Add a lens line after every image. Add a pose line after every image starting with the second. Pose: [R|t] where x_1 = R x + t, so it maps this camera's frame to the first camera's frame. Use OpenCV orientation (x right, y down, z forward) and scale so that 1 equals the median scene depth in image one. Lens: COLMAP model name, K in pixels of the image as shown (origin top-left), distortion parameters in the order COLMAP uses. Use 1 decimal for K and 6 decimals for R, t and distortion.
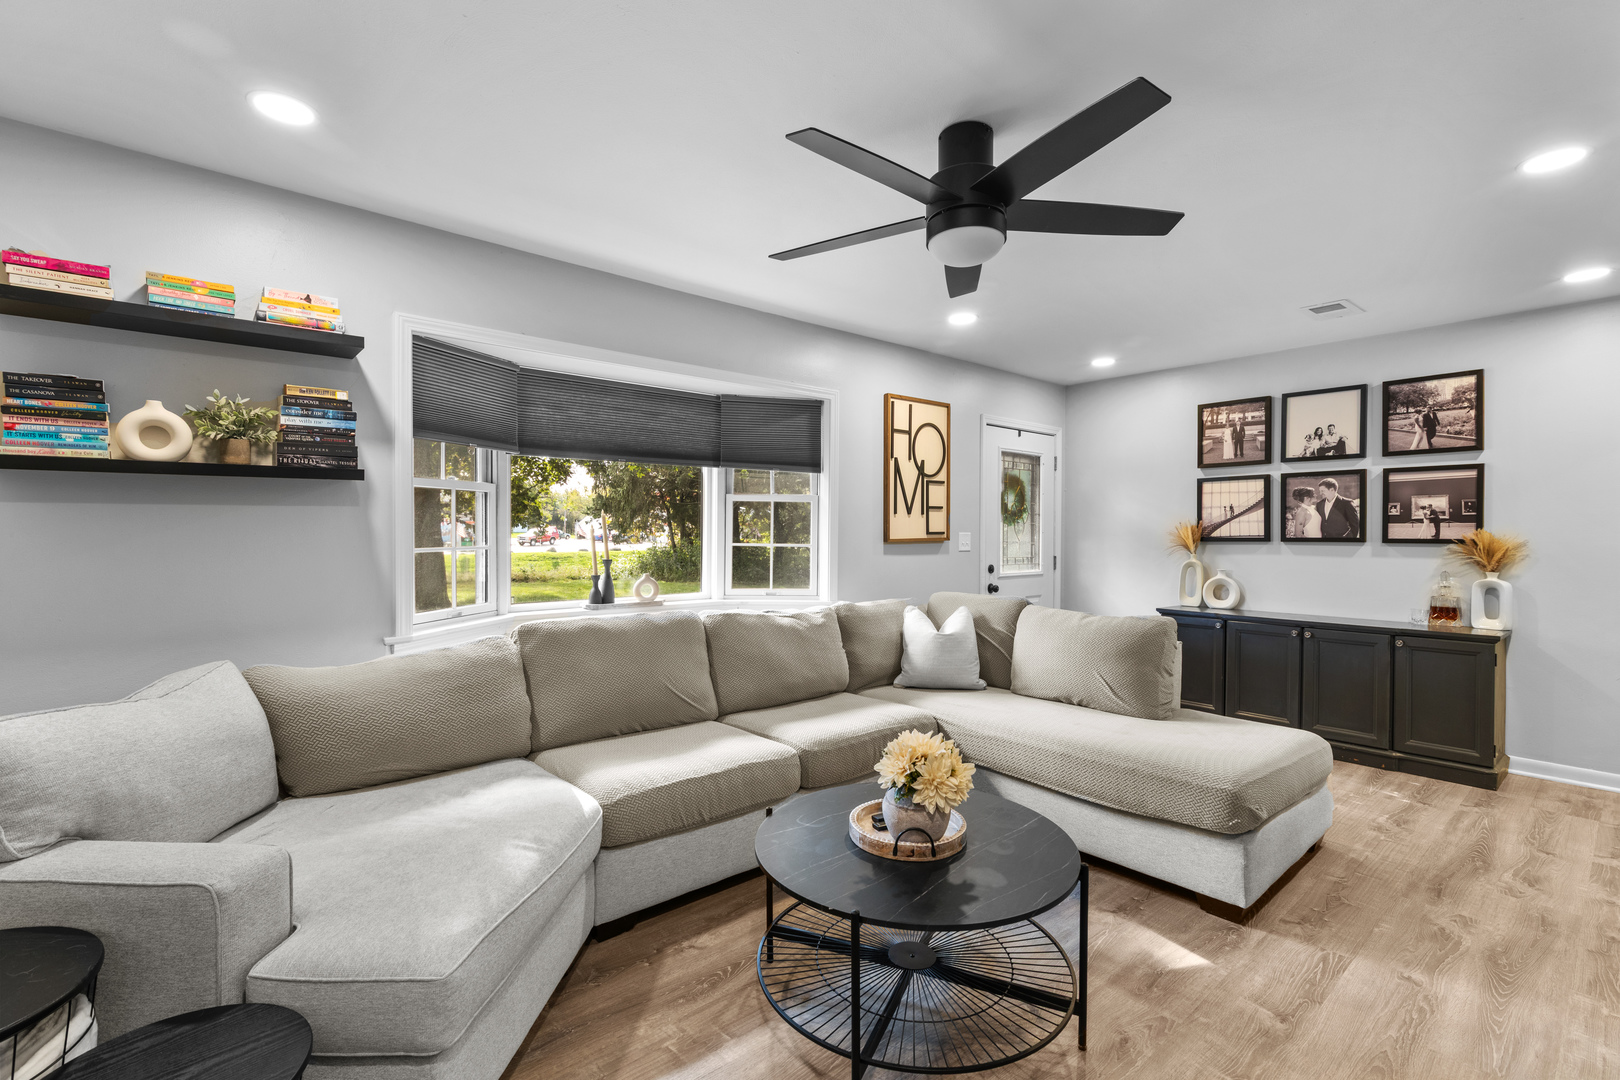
lens RADIAL K [[734.4, 0, 805.7], [0, 734.4, 537.7], [0, 0, 1]] dist [-0.000459, 0.000310]
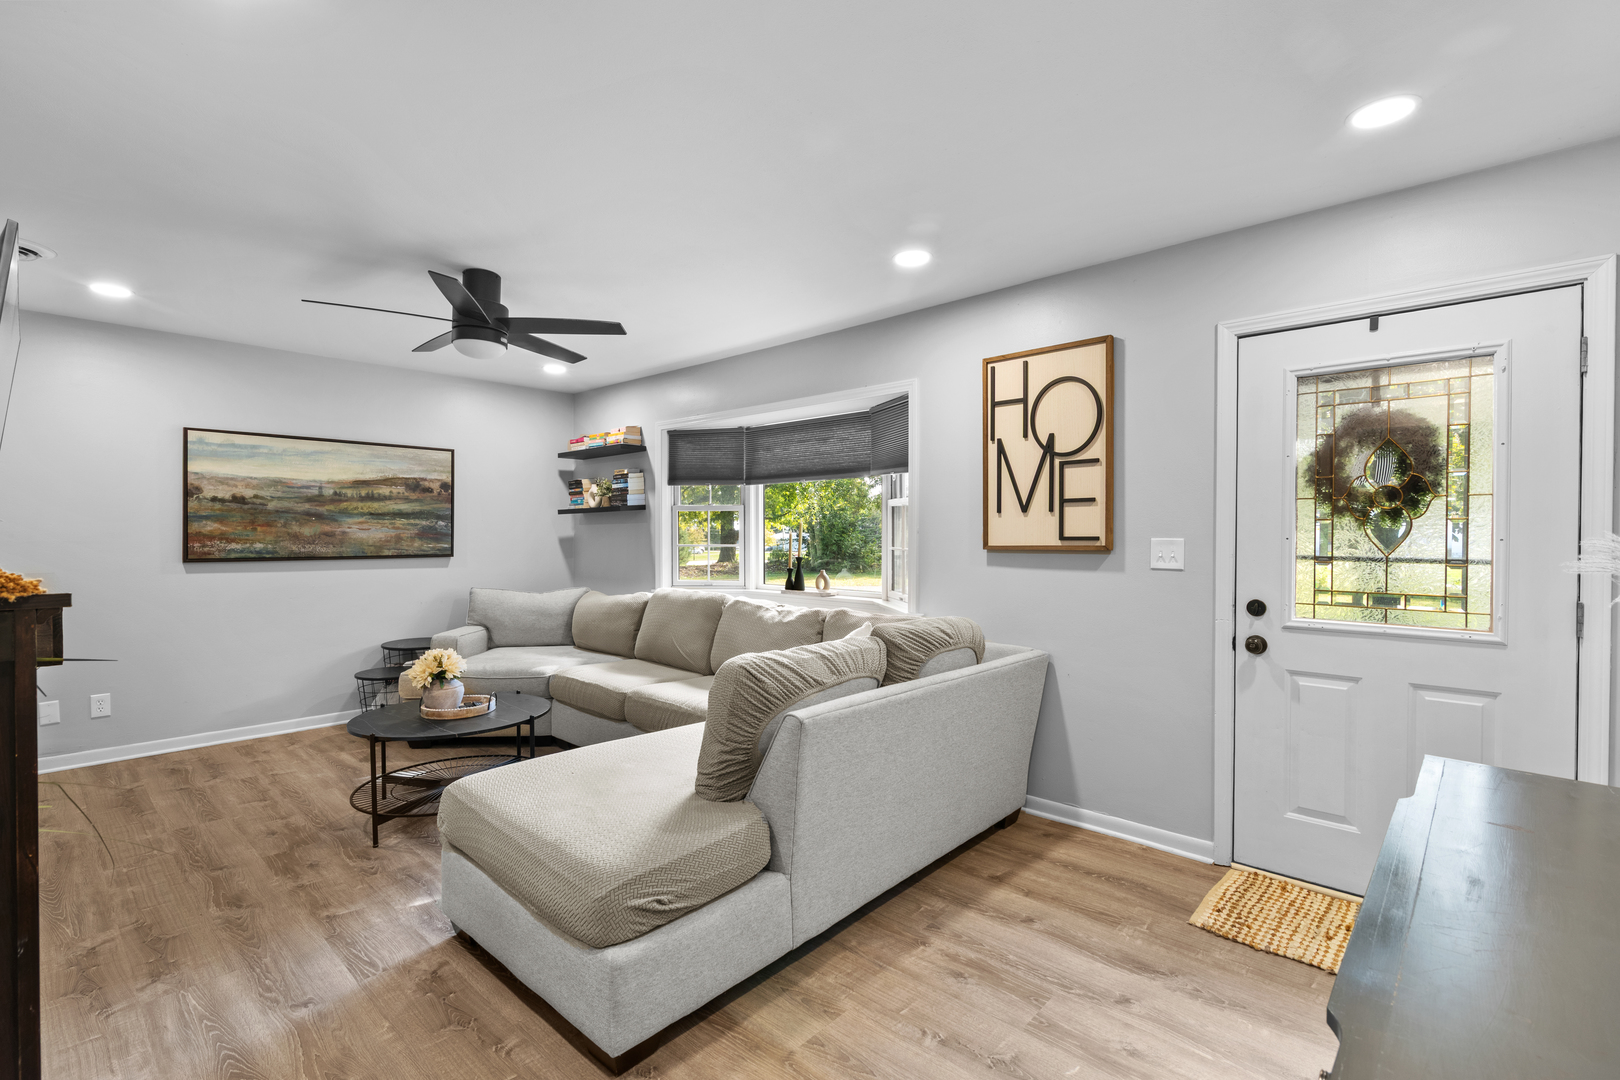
lens RADIAL K [[734.4, 0, 805.7], [0, 734.4, 537.7], [0, 0, 1]] dist [-0.000459, 0.000310]
pose [[0.106462, 0.003859, -0.994309, 0.860400], [-0.009246, 0.999953, 0.002891, -0.006976], [0.994274, 0.008886, 0.106493, 0.721261]]
